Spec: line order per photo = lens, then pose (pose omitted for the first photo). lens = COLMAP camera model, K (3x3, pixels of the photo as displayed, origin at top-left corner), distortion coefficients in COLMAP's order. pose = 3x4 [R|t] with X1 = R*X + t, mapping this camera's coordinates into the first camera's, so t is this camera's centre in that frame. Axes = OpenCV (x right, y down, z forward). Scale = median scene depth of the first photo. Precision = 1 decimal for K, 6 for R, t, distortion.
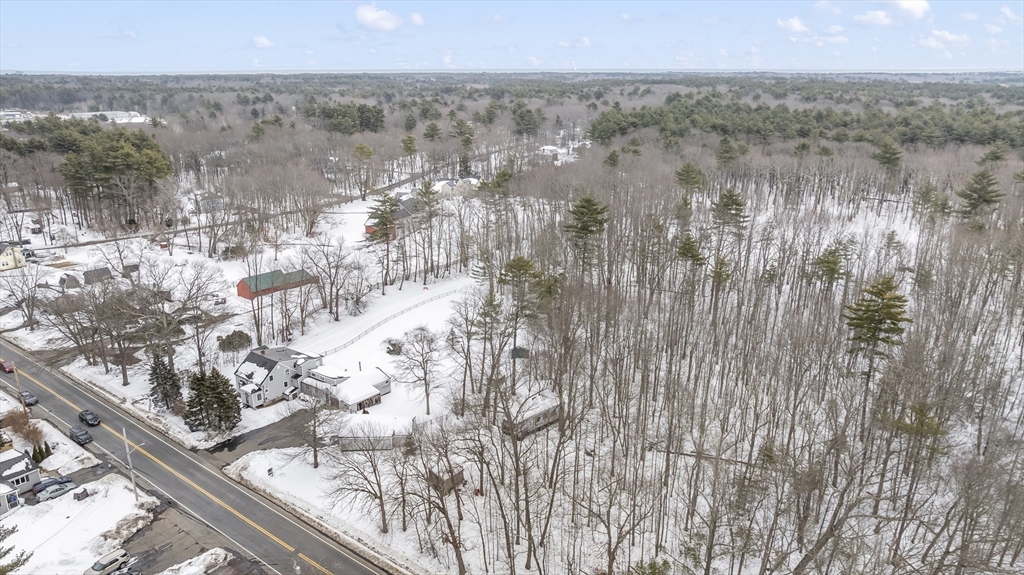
lens RADIAL K [[720.2, 0, 510.0], [0, 720.2, 291.6], [0, 0, 1]] dist [-0.024324, 0.014773]
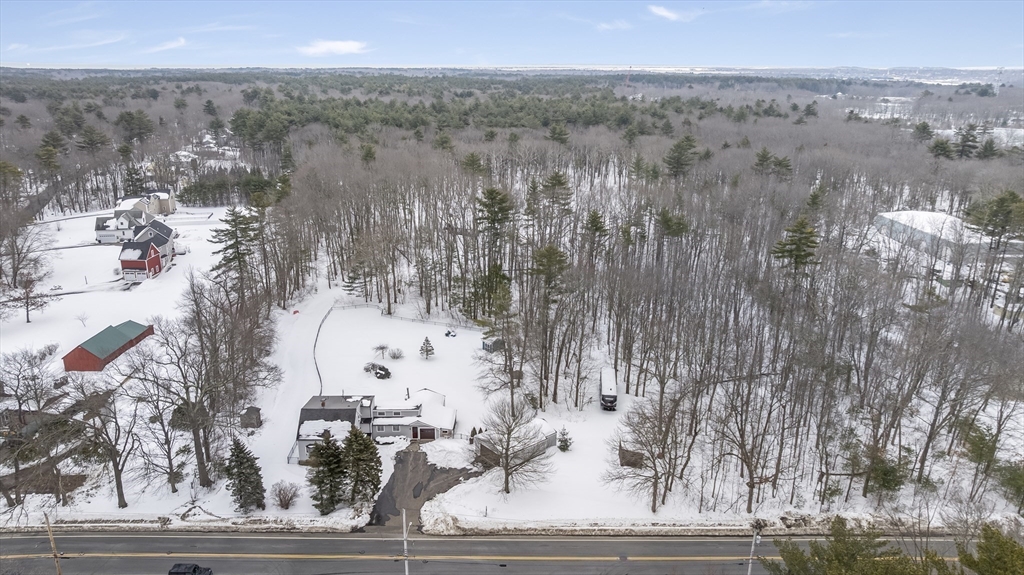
lens RADIAL K [[720.2, 0, 510.0], [0, 720.2, 291.6], [0, 0, 1]] dist [-0.024324, 0.014773]
pose [[0.784268, -0.180637, 0.593544, -0.481942], [0.177309, 0.982034, 0.064586, -0.044364], [-0.594546, 0.054588, 0.802206, 0.145812]]
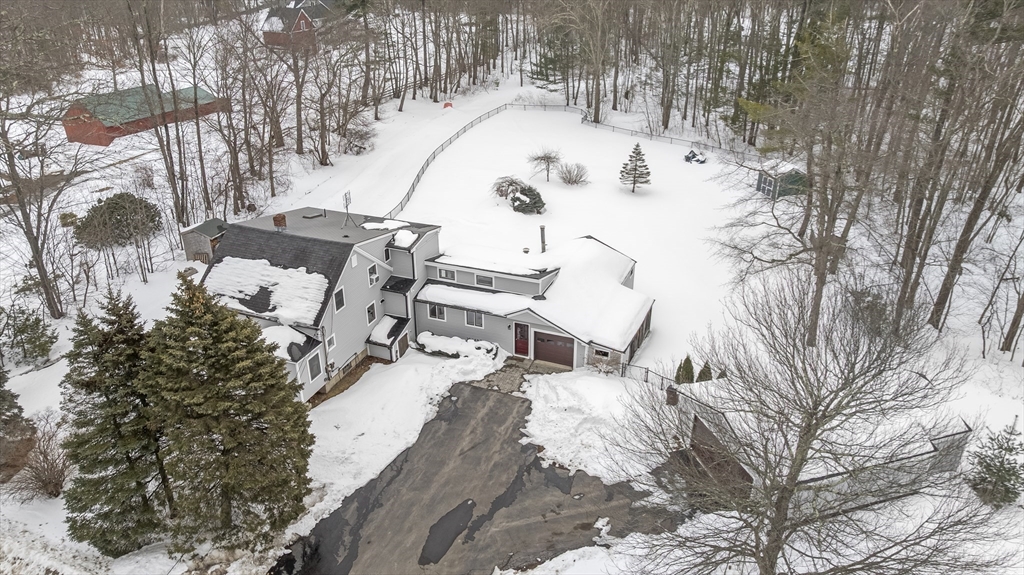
lens RADIAL K [[720.2, 0, 510.0], [0, 720.2, 291.6], [0, 0, 1]] dist [-0.024324, 0.014773]
pose [[0.963567, -0.118636, 0.239718, -0.243692], [0.080322, 0.983229, 0.163737, 0.053570], [-0.255123, -0.138517, 0.956935, 0.504290]]
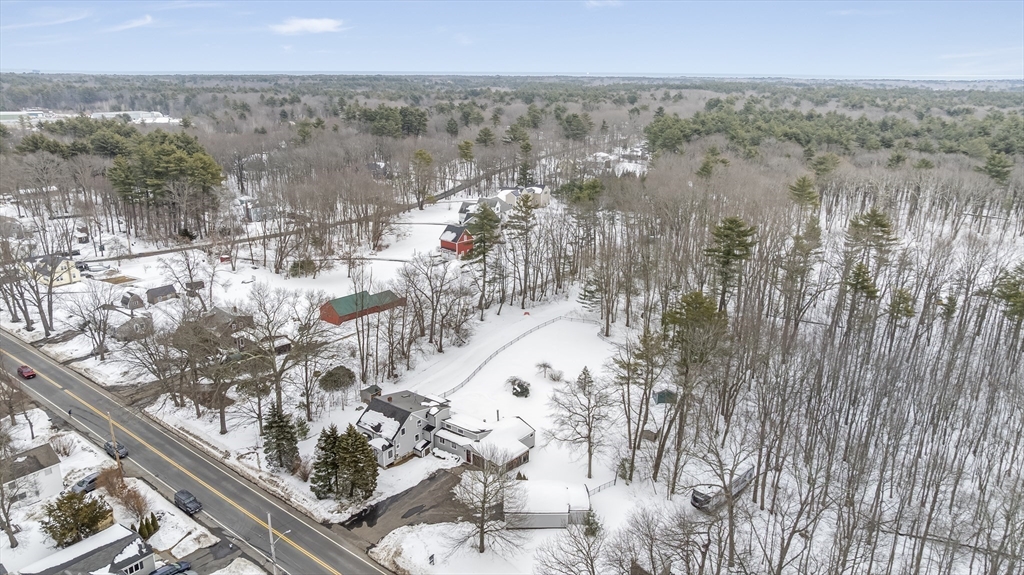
lens RADIAL K [[720.2, 0, 510.0], [0, 720.2, 291.6], [0, 0, 1]] dist [-0.024324, 0.014773]
pose [[0.999881, 0.012233, -0.009445, -0.145372], [-0.012273, 0.999916, -0.004172, -0.031199], [0.009394, 0.004288, 0.999947, 0.109163]]
